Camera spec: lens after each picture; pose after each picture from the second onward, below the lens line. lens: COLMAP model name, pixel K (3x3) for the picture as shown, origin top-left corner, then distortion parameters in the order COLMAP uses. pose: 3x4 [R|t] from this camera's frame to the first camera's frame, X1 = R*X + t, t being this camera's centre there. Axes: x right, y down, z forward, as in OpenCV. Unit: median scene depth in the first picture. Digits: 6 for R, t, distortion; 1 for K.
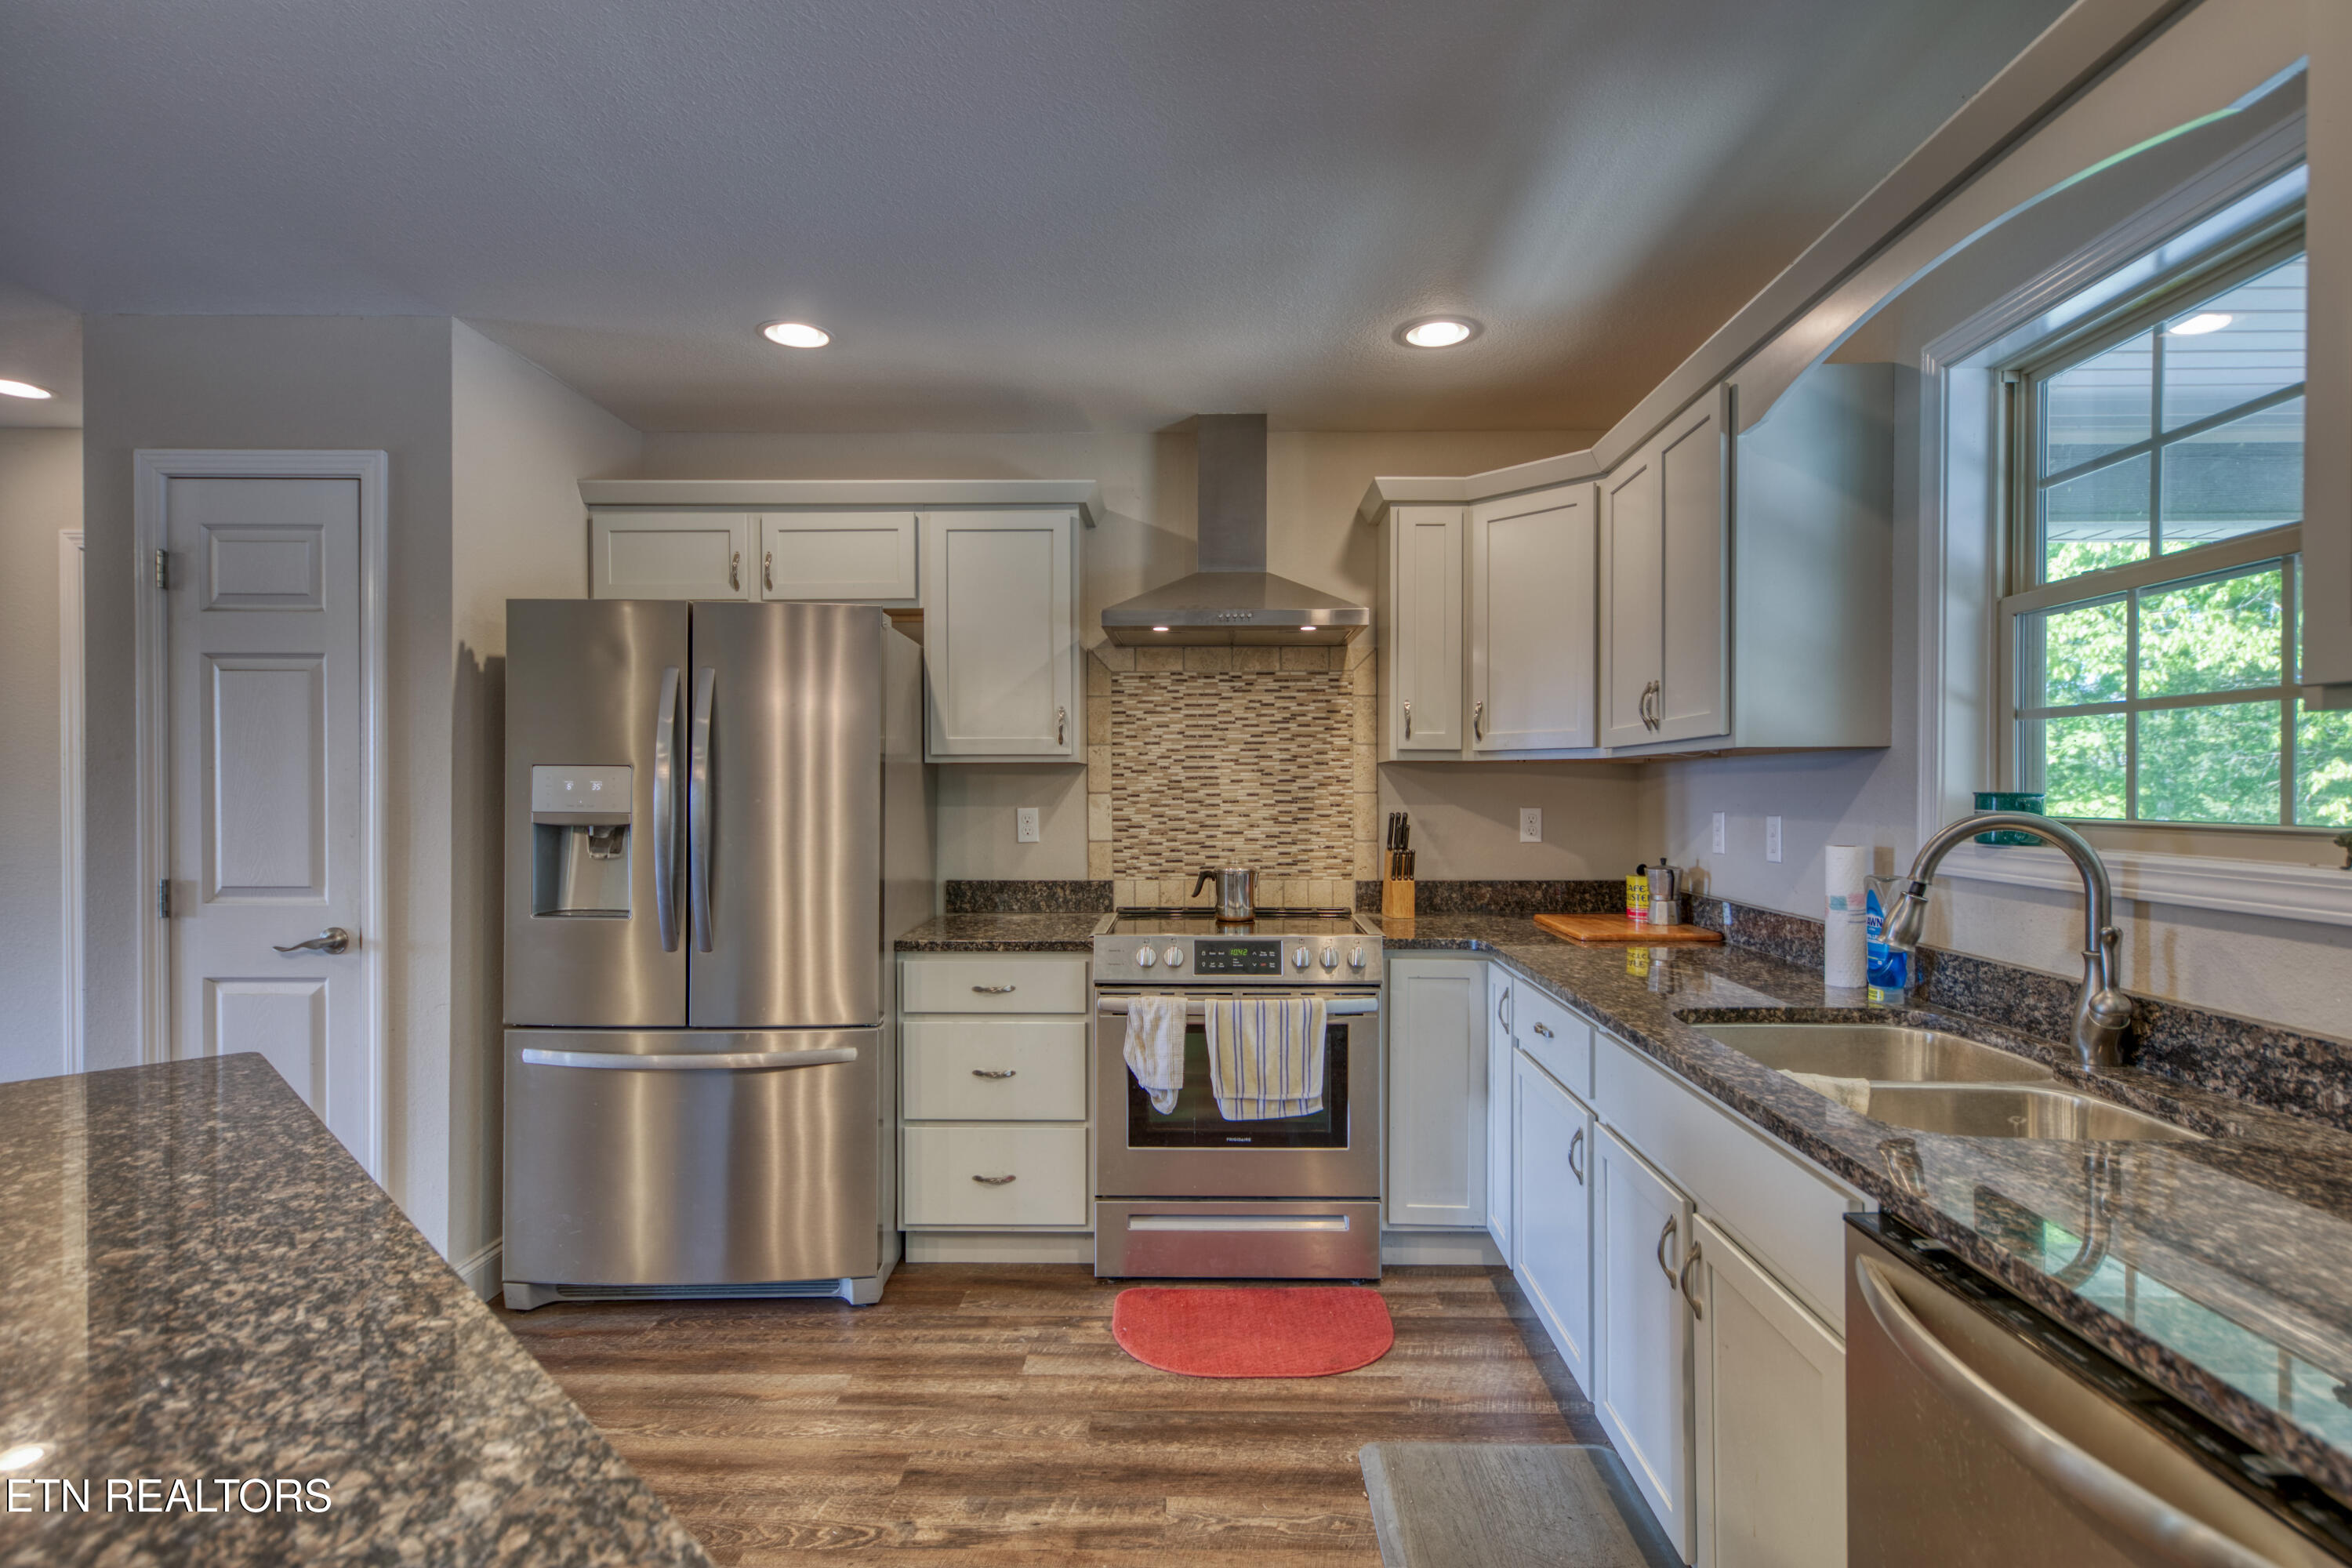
lens RADIAL K [[1167.3, 0, 1208.4], [0, 1167.3, 796.9], [0, 0, 1]] dist [0.006263, 0.000929]
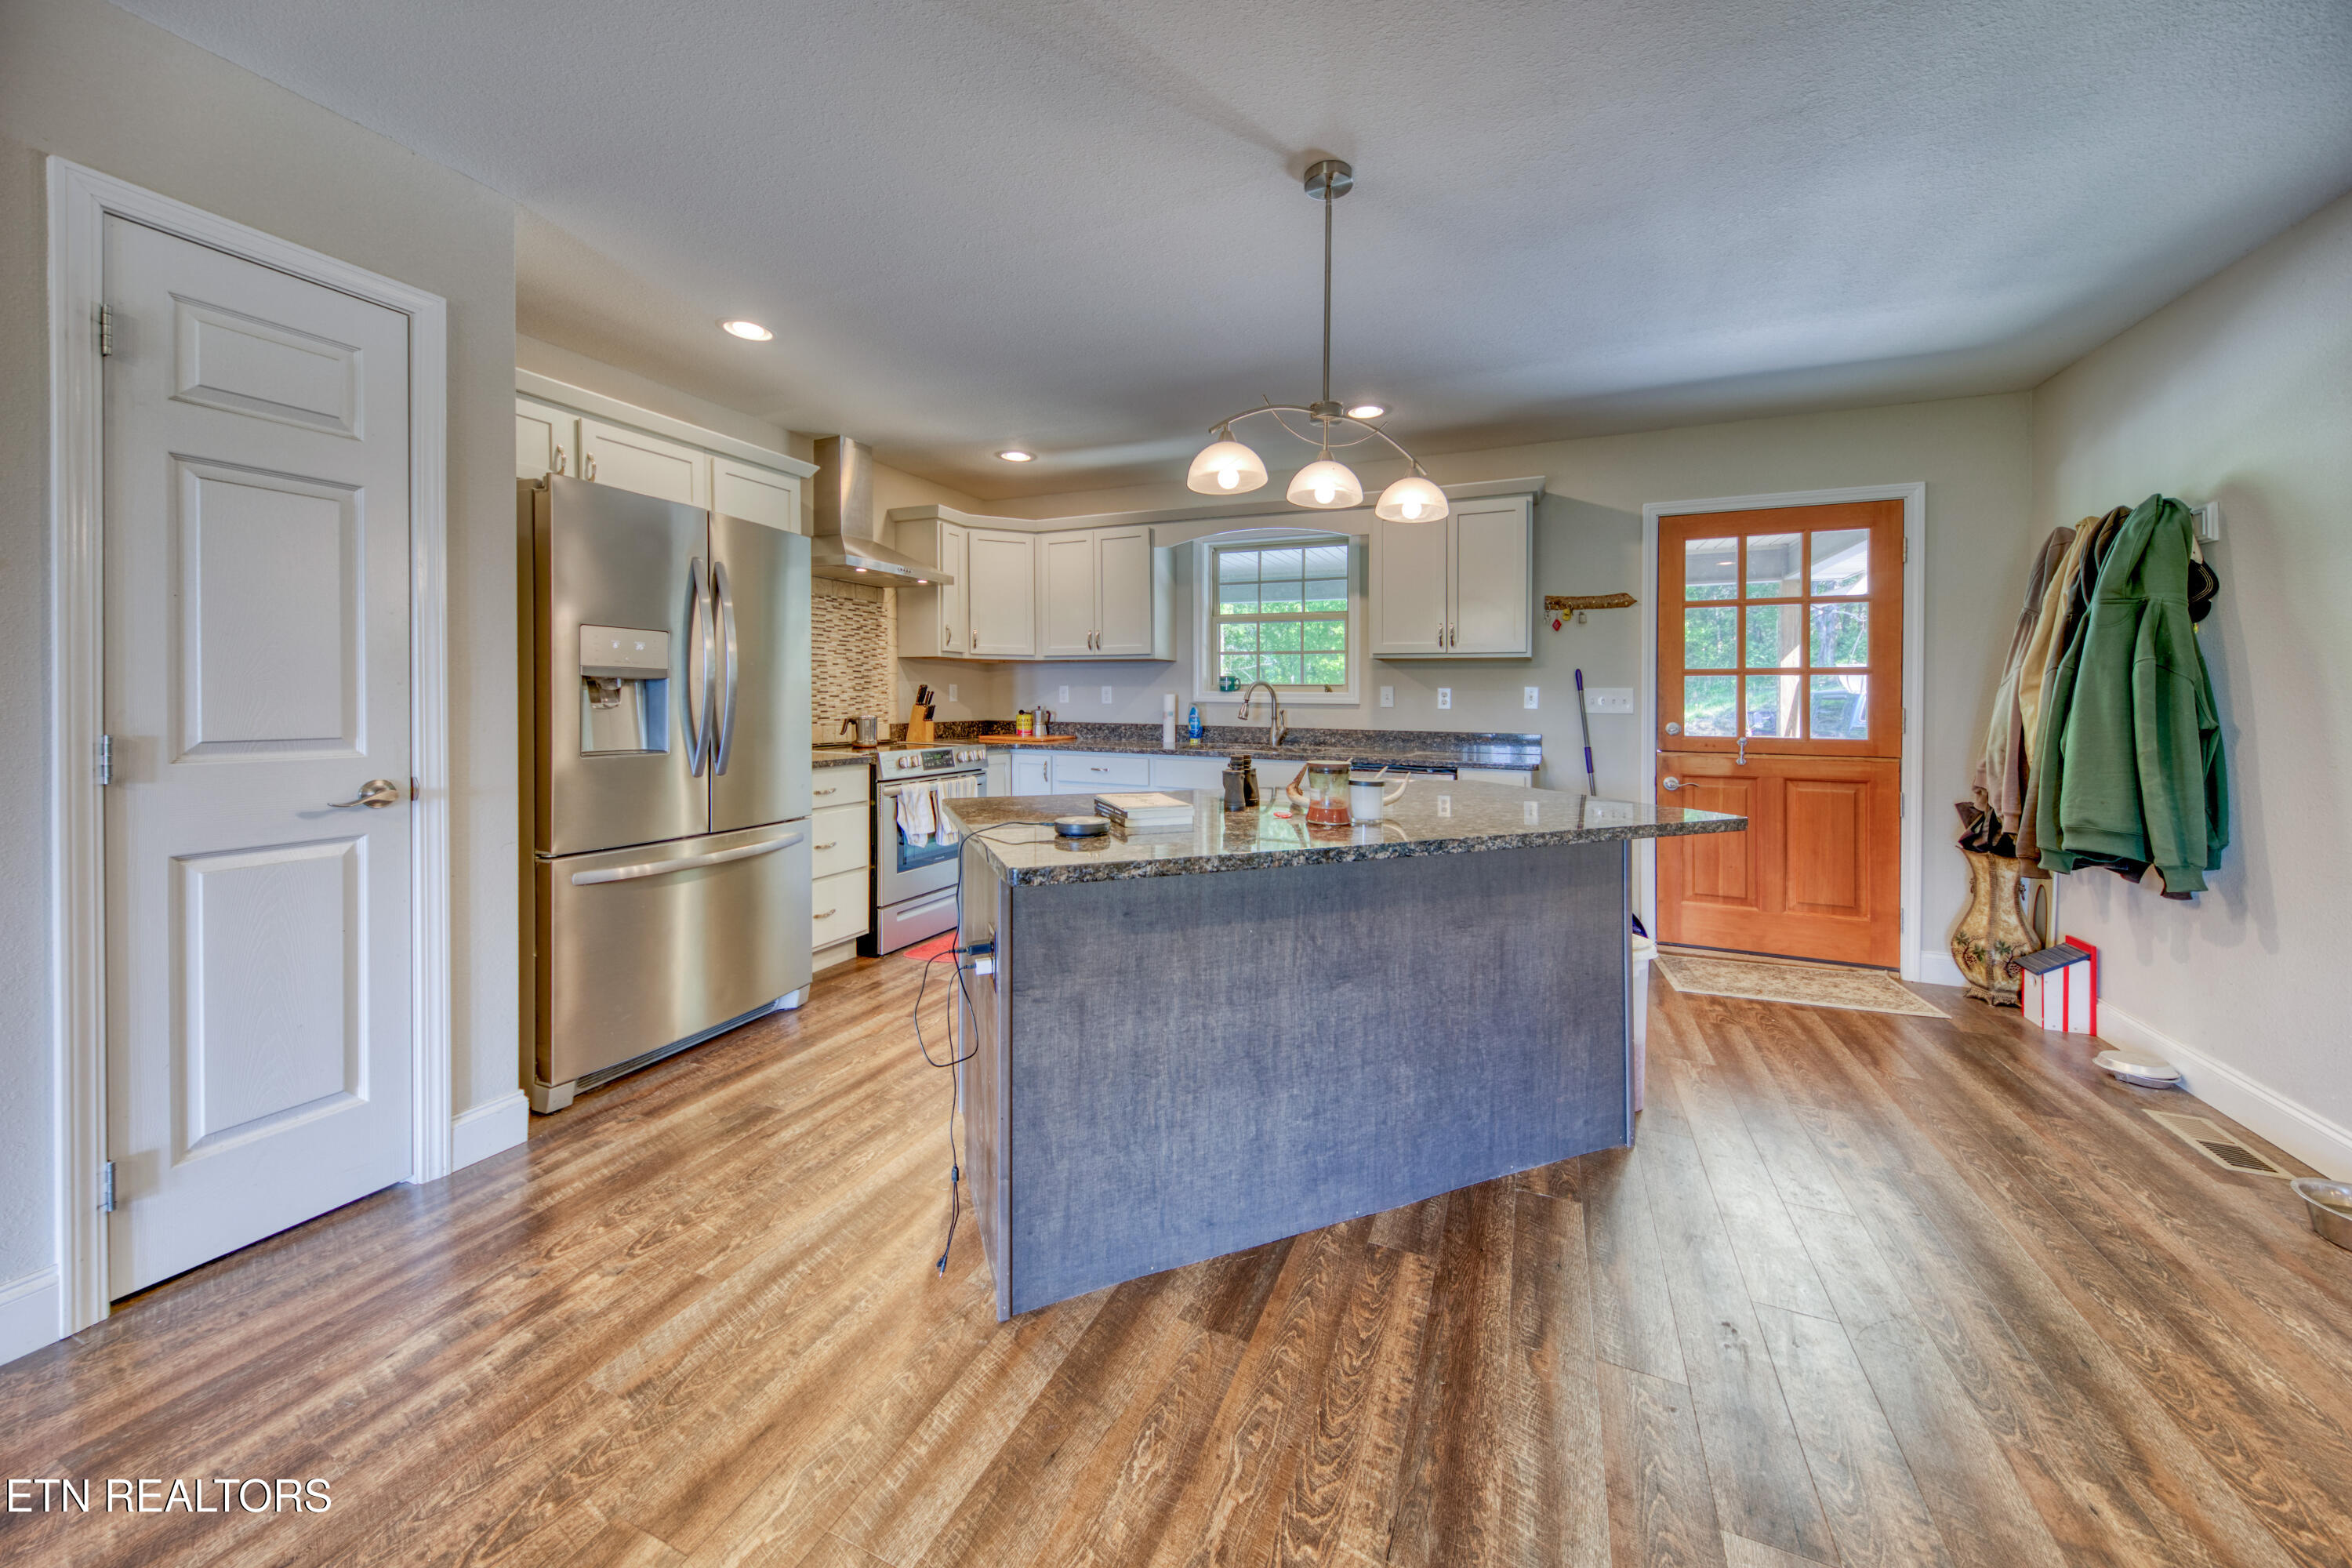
lens RADIAL K [[828.8, 0, 1226.2], [0, 828.8, 698.7], [0, 0, 1]] dist [-0.000138, -0.000046]
pose [[0.349236, 0.001675, 0.937033, -1.119176], [-0.001875, 0.999998, -0.001089, 0.044841], [-0.937033, -0.001377, 0.349238, 0.125752]]
